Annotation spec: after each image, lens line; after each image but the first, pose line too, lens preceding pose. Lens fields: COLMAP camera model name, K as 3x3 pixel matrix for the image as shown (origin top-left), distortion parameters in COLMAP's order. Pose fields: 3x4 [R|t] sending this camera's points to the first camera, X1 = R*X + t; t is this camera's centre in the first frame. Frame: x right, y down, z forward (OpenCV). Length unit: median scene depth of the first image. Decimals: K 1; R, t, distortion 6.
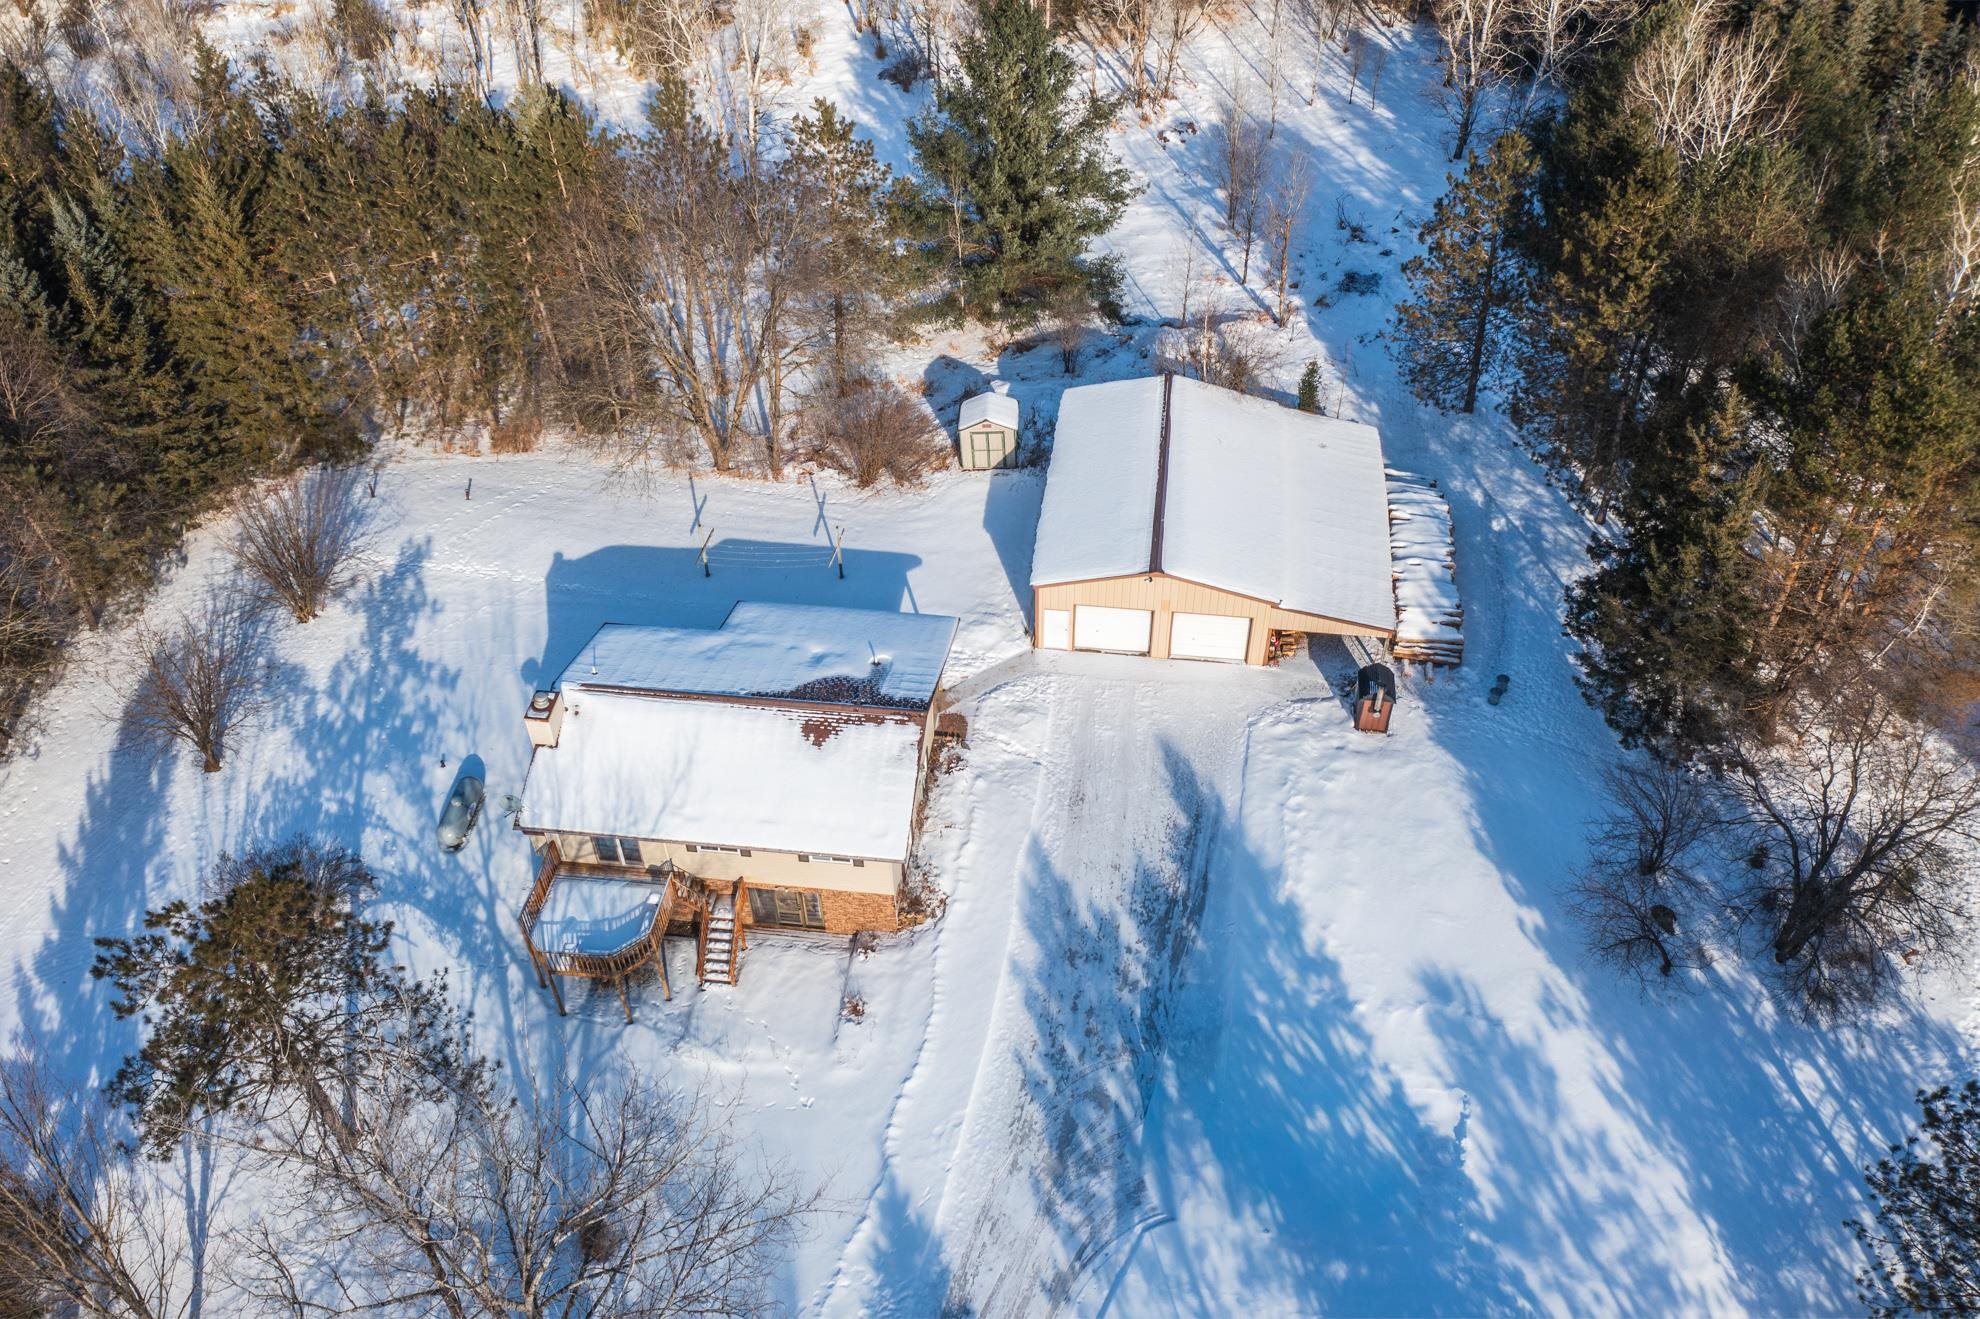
lens RADIAL K [[1666.3, 0, 990.0], [0, 1666.3, 659.5], [0, 0, 1]] dist [-0.006497, 0.001469]
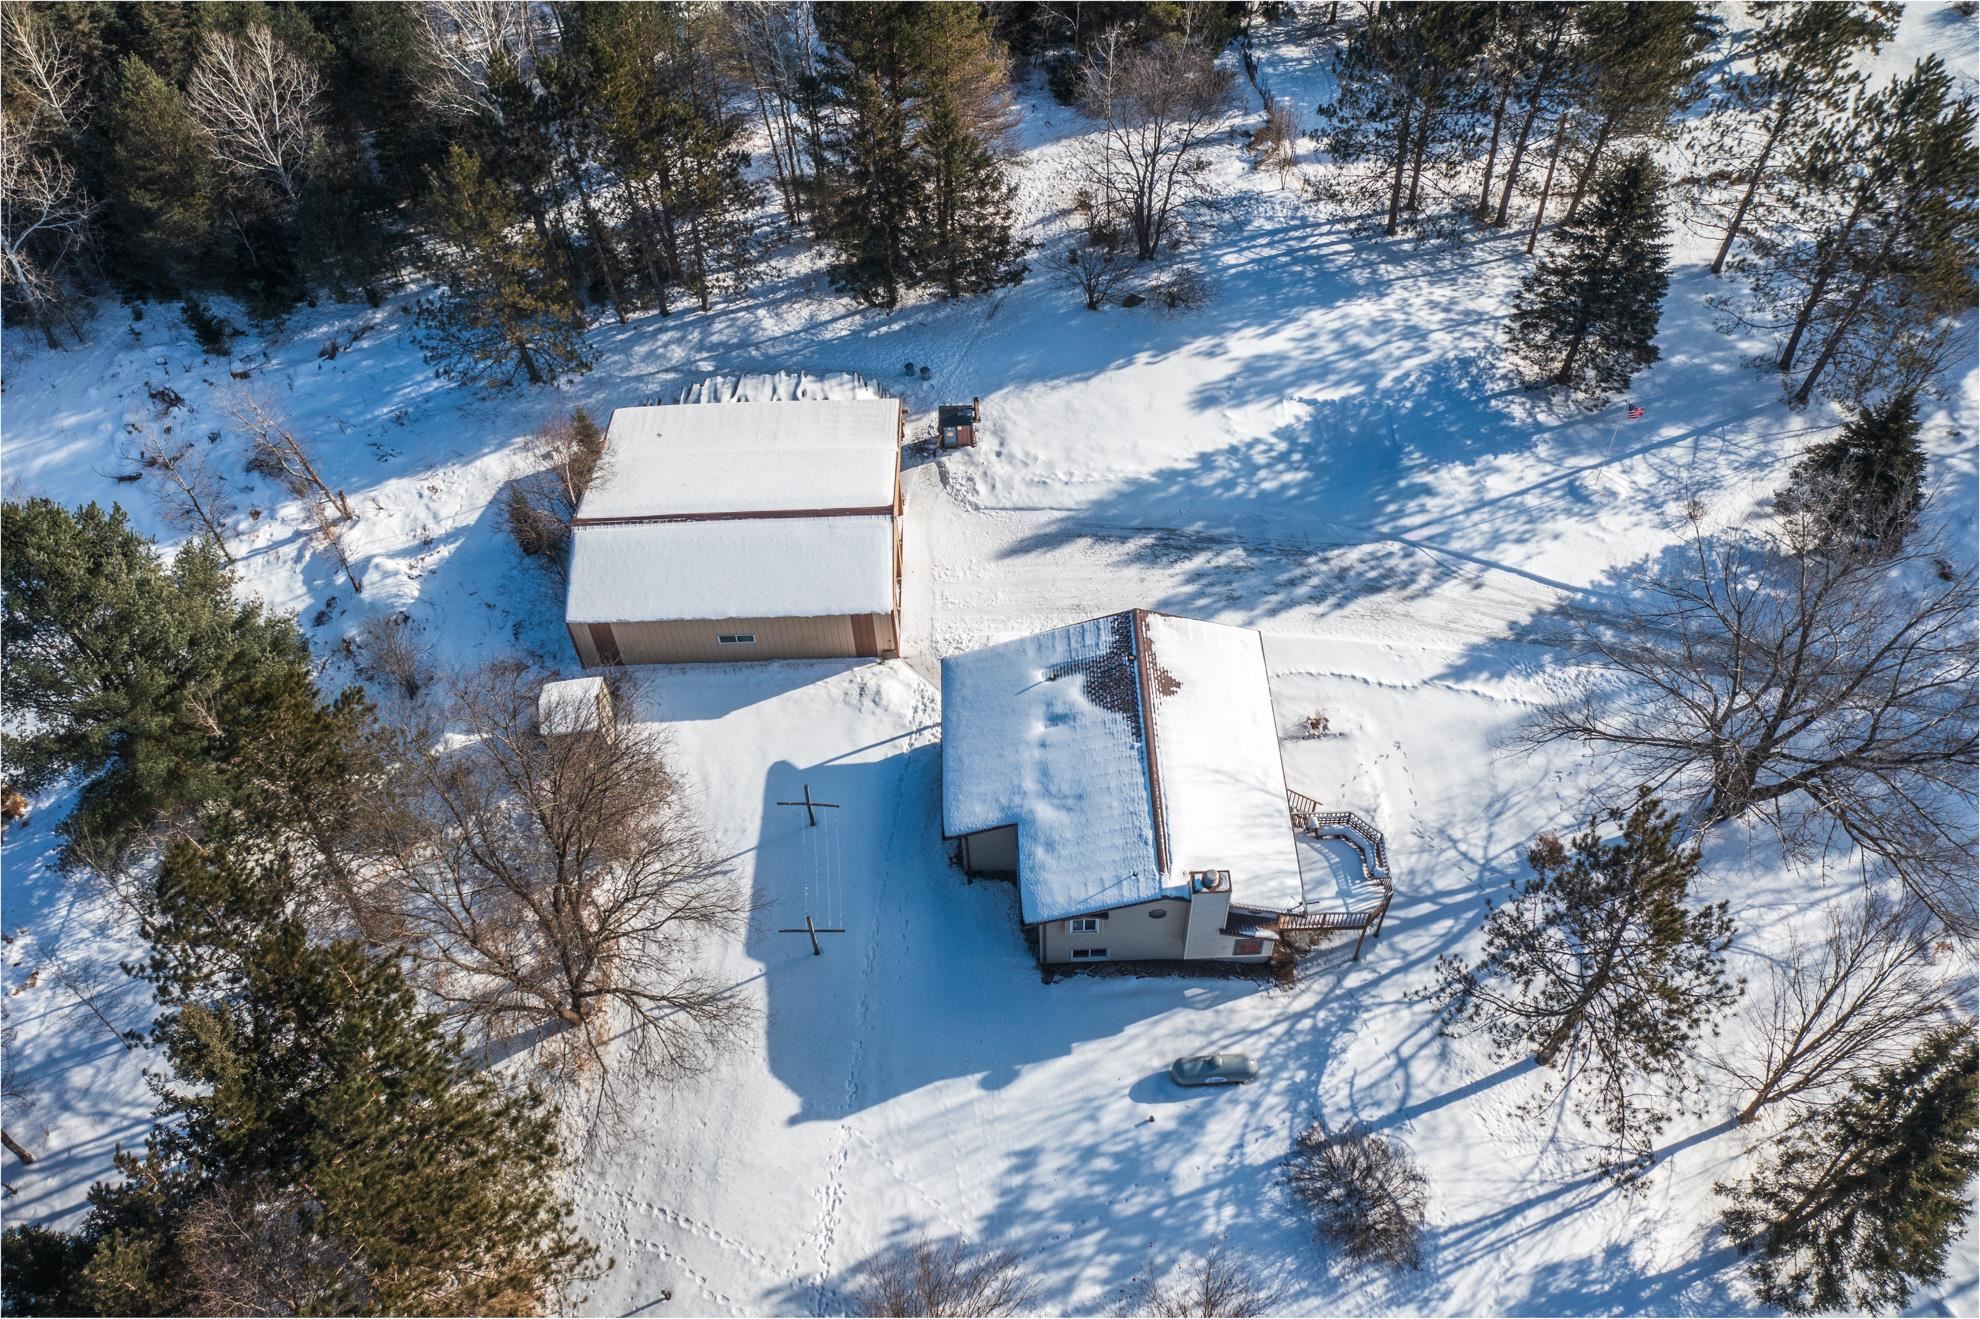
lens RADIAL K [[1533.4, 0, 990.0], [0, 1533.4, 659.5], [0, 0, 1]] dist [-0.007723, -0.002416]
pose [[-0.150275, -0.771205, 0.618596, -0.705287], [0.685462, 0.369614, 0.627317, -0.690416], [-0.712432, 0.518294, 0.473088, 0.562178]]
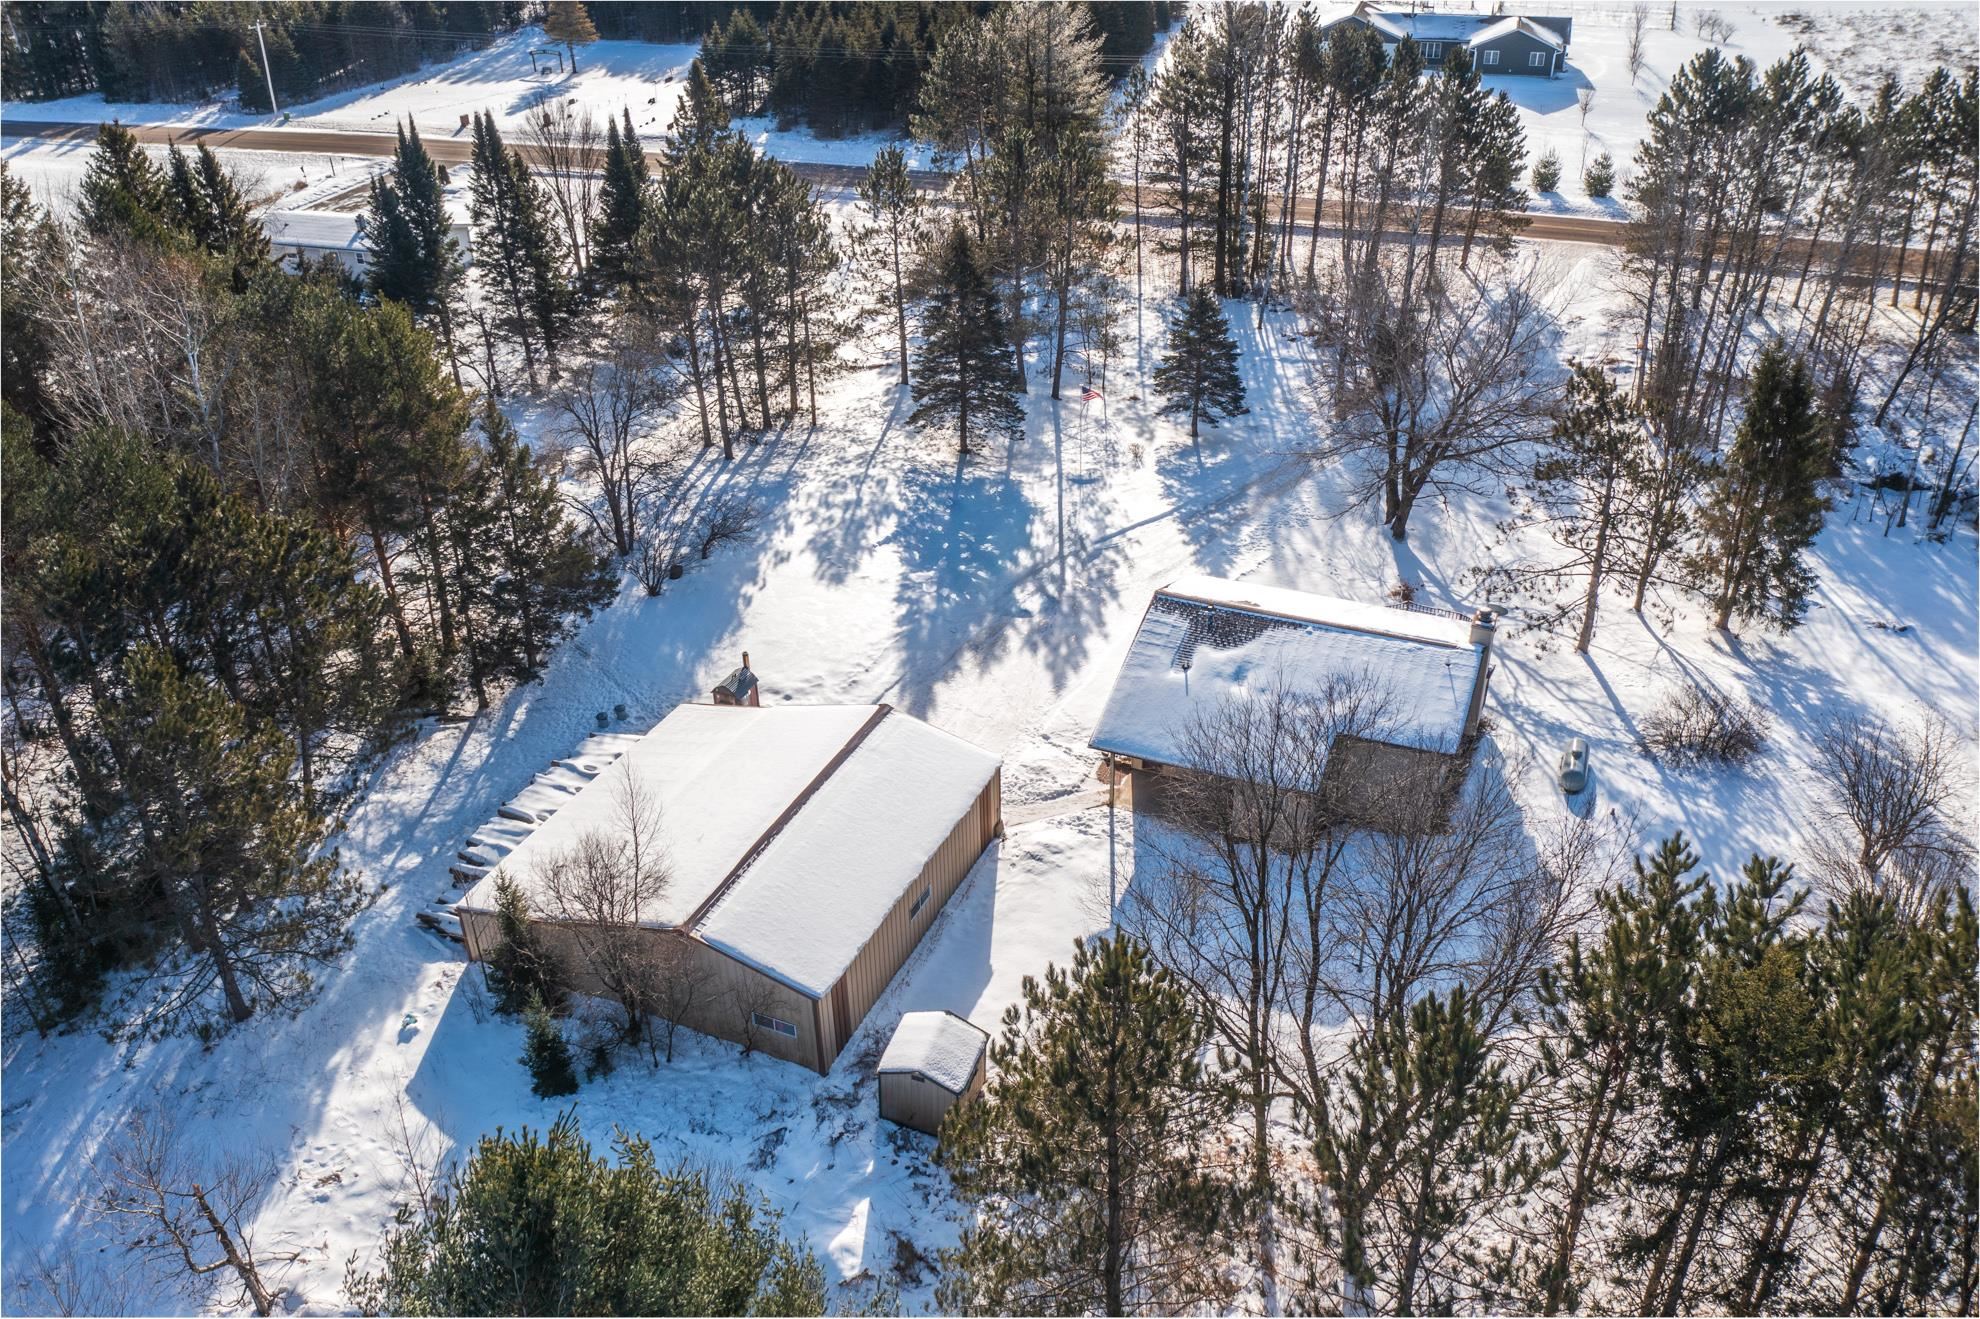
lens RADIAL K [[1533.4, 0, 990.0], [0, 1533.4, 659.5], [0, 0, 1]] dist [-0.007723, -0.002416]
pose [[-0.957755, -0.131755, 0.255627, -0.217870], [0.208459, 0.294277, 0.932709, -0.995963], [-0.198115, 0.946595, -0.254380, 1.310877]]
